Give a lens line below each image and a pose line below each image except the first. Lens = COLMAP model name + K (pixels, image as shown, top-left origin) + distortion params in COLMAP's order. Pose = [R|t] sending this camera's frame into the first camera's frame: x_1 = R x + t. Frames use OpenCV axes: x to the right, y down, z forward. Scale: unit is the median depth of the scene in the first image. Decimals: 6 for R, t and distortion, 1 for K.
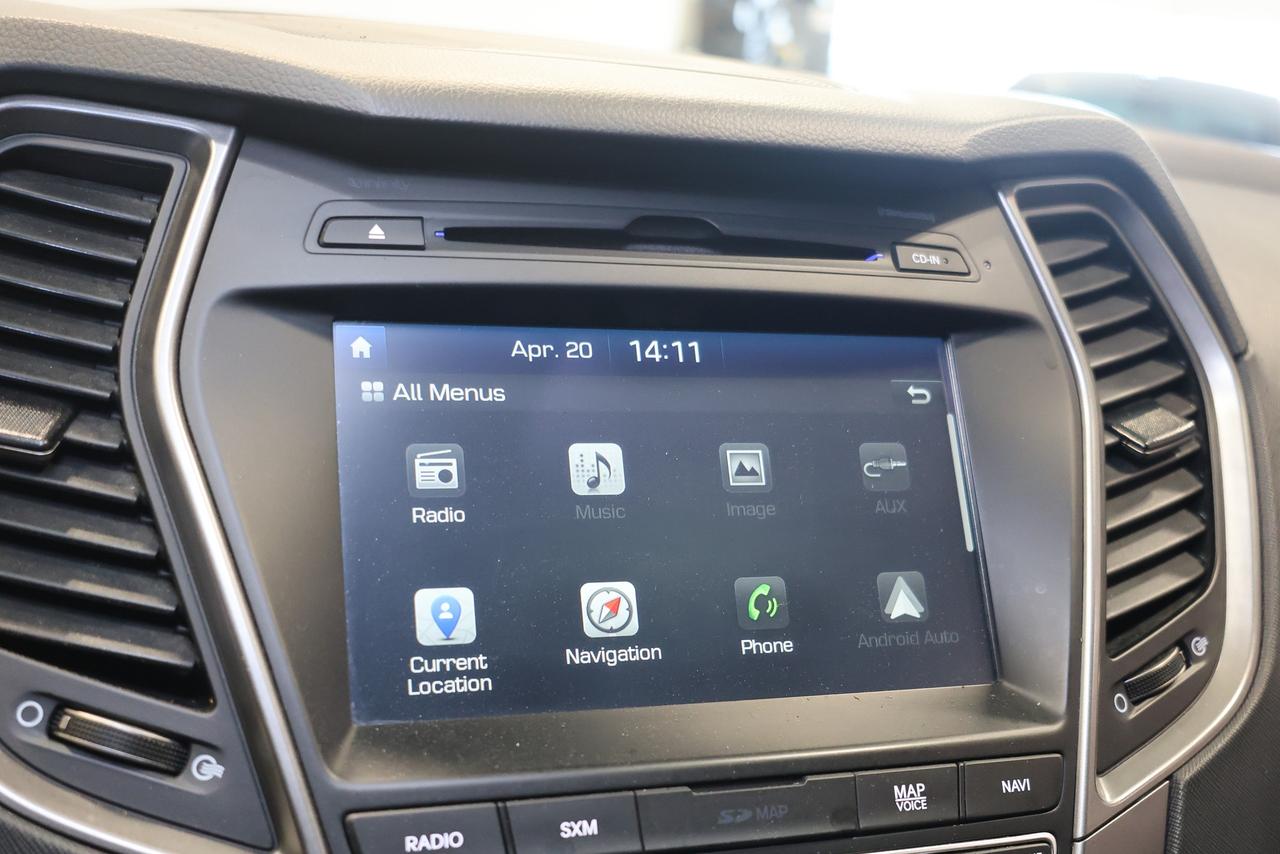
lens RADIAL K [[1530.8, 0, 632.0], [0, 1530.8, 418.5], [0, 0, 1]] dist [0.070129, 0.000000]
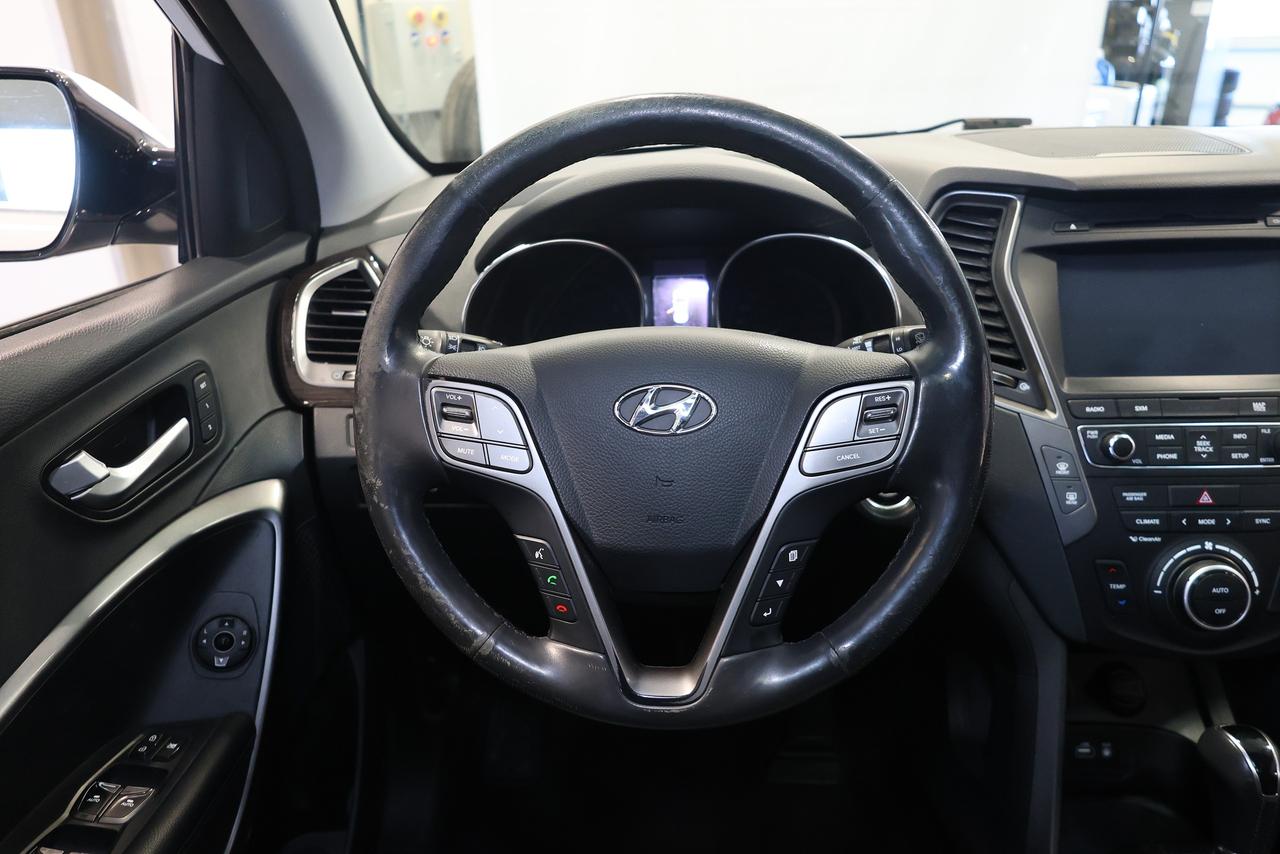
lens RADIAL K [[895.8, 0, 619.6], [0, 895.8, 423.1], [0, 0, 1]] dist [-0.022171, 0.010505]
pose [[0.908407, 0.037860, -0.416368, -0.233917], [0.025410, 0.989051, 0.145371, -0.010081], [0.417313, -0.142636, 0.897499, -1.097969]]
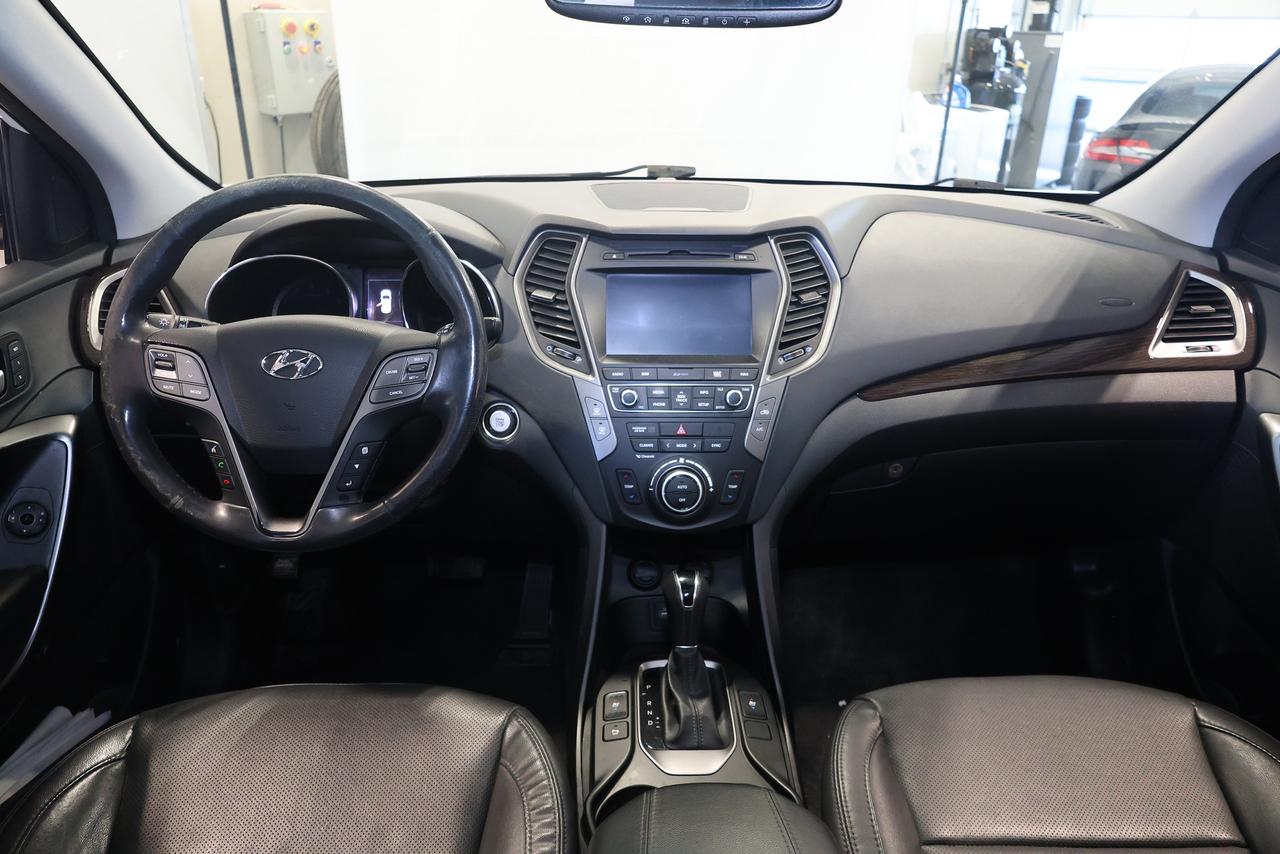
lens RADIAL K [[895.8, 0, 640.9], [0, 895.8, 428.8], [0, 0, 1]] dist [-0.022171, 0.010505]
pose [[0.946391, 0.052247, -0.318771, 0.851708], [-0.000700, 0.987162, 0.159719, -0.033493], [0.323024, -0.150934, 0.934278, -1.718865]]
